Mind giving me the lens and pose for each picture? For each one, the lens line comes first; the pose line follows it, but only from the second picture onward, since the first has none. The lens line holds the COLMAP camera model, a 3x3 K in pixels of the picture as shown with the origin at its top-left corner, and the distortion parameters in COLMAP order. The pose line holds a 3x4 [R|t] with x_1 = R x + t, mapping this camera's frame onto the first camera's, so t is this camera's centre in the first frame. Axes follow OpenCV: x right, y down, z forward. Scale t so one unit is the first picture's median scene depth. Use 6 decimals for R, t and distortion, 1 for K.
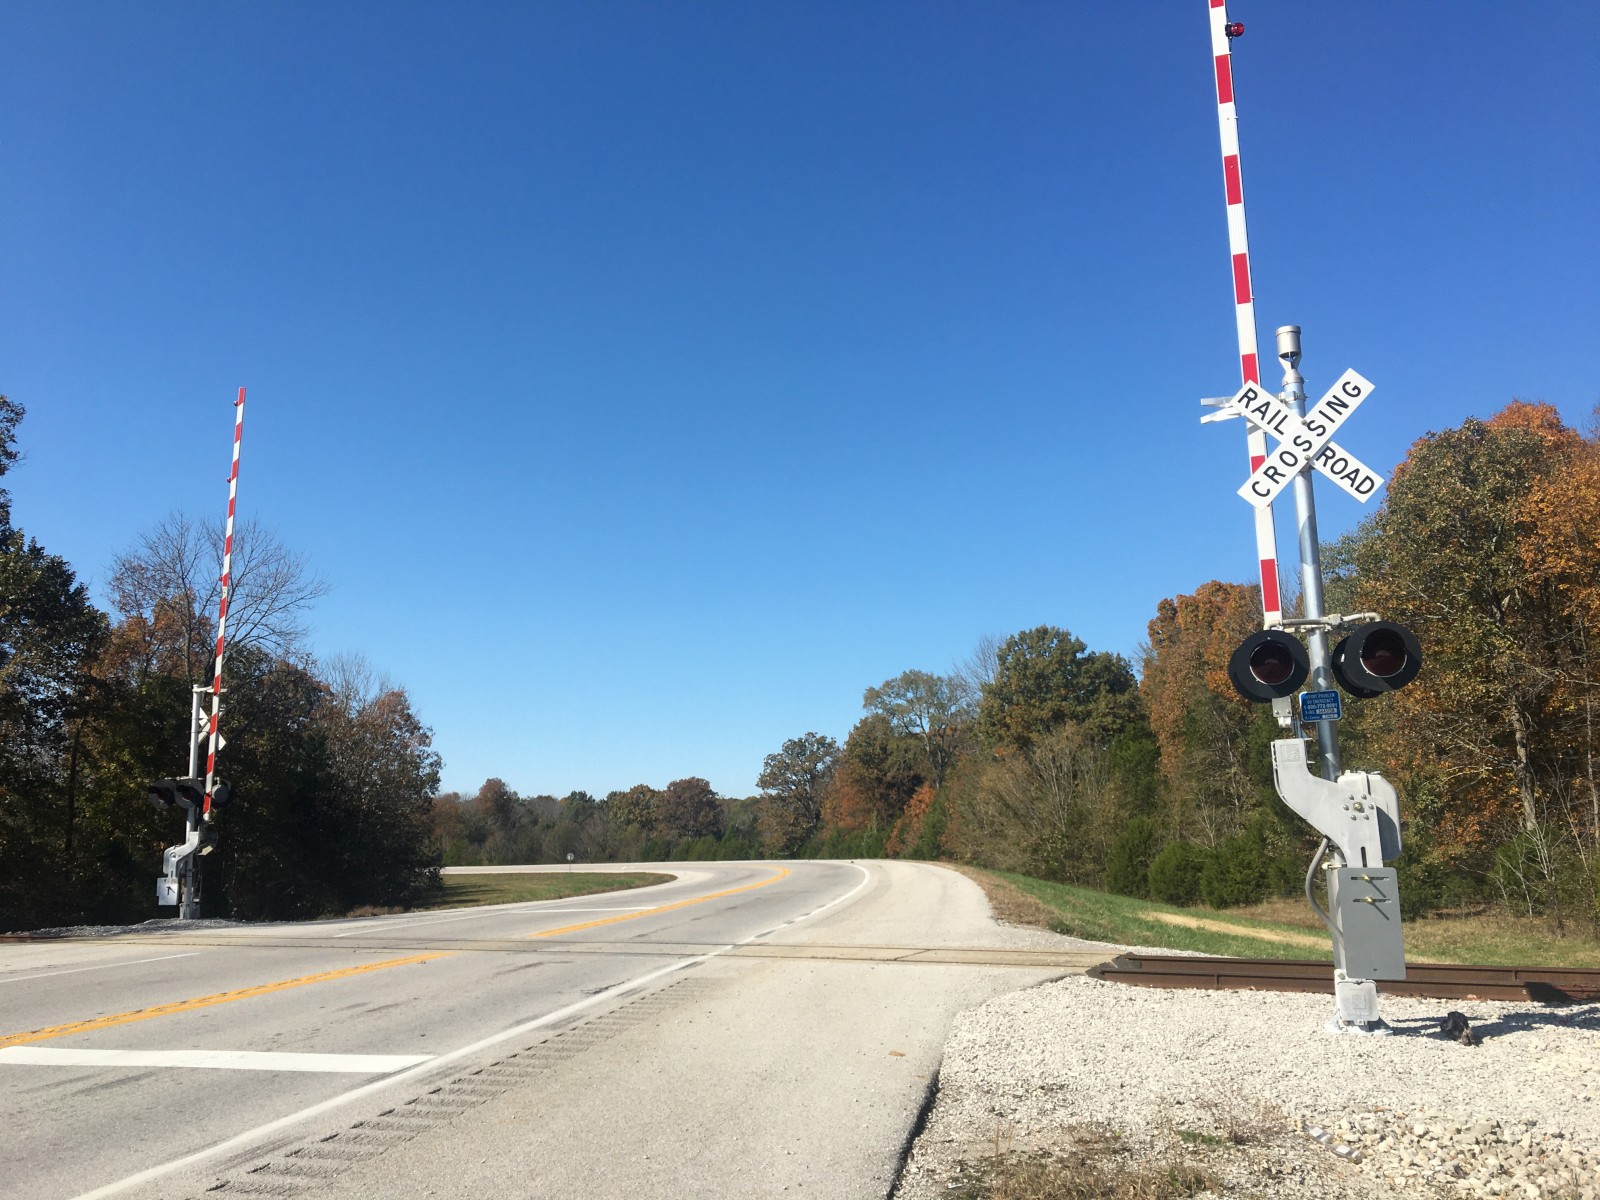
lens RADIAL K [[1367.1, 0, 774.2], [0, 1367.1, 598.2], [0, 0, 1]] dist [0.075285, -0.105531]
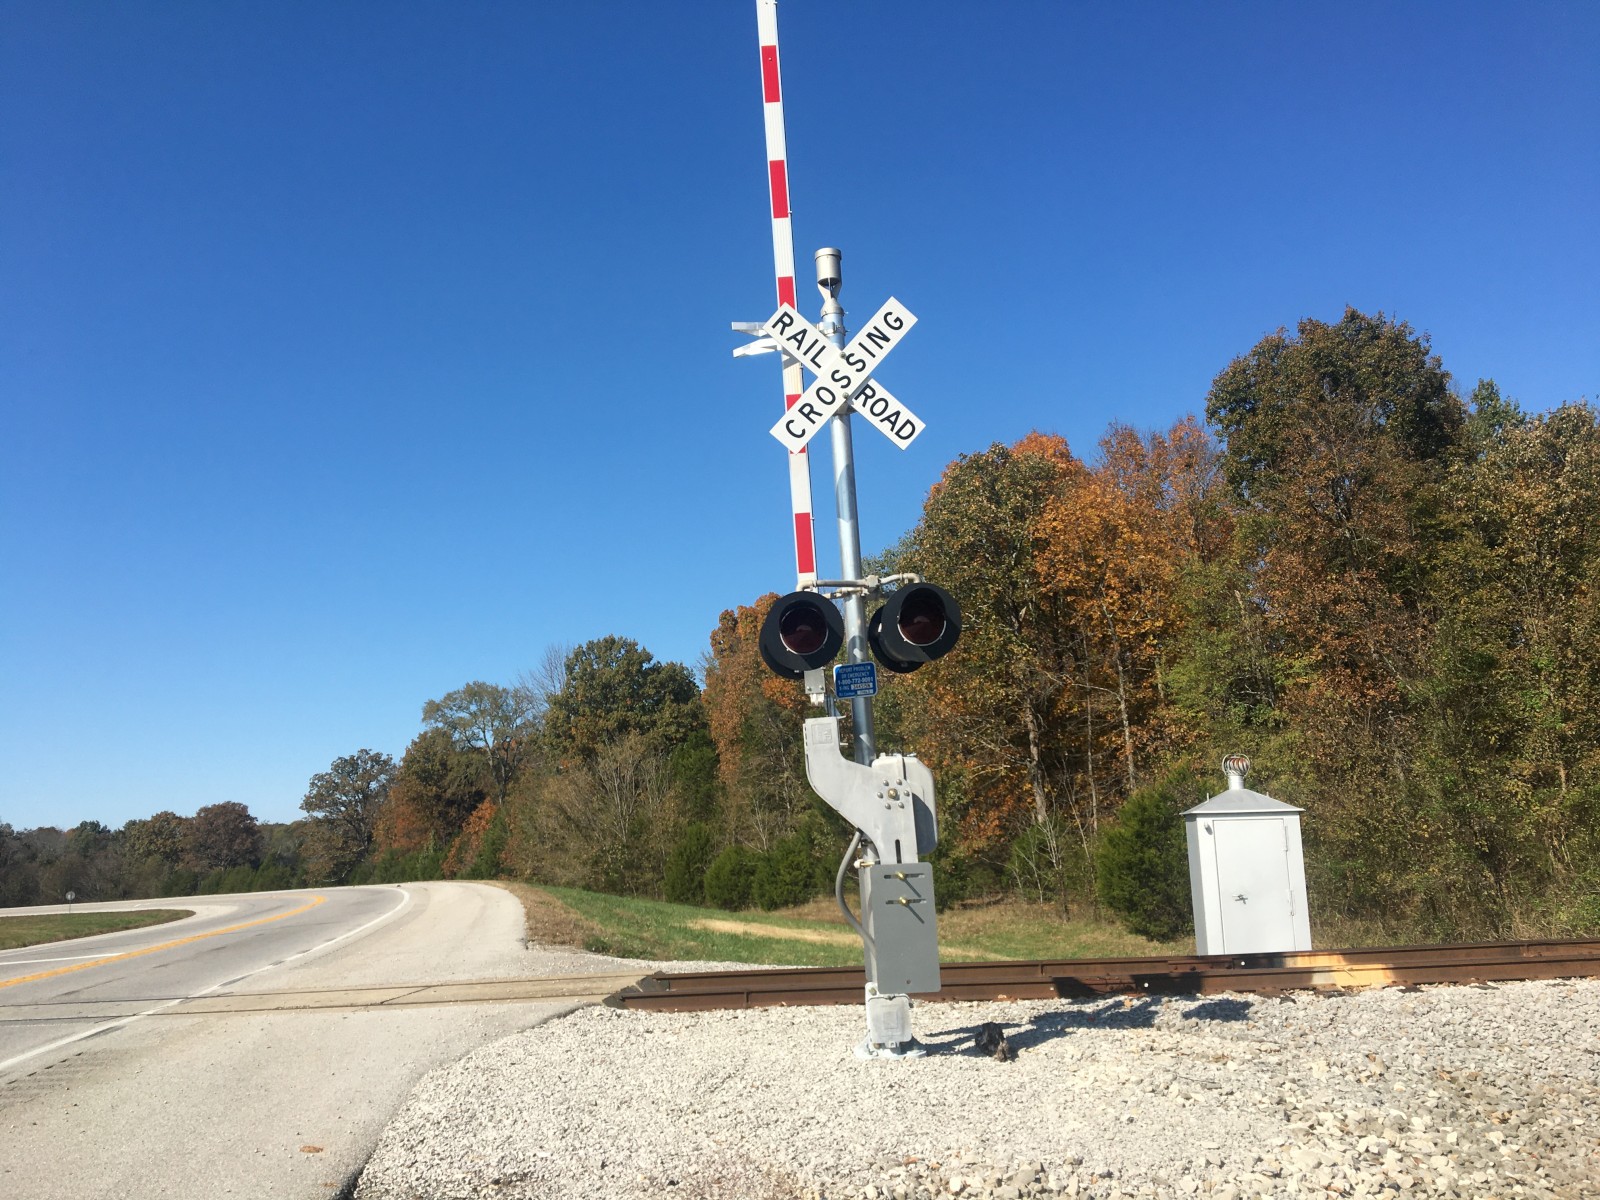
lens RADIAL K [[1367.1, 0, 797.1], [0, 1367.1, 596.0], [0, 0, 1]] dist [0.075285, -0.105531]
pose [[0.947359, 0.018469, 0.319639, 0.052446], [-0.014809, 0.999794, -0.013875, 0.023621], [-0.319830, 0.008411, 0.947438, 0.121041]]
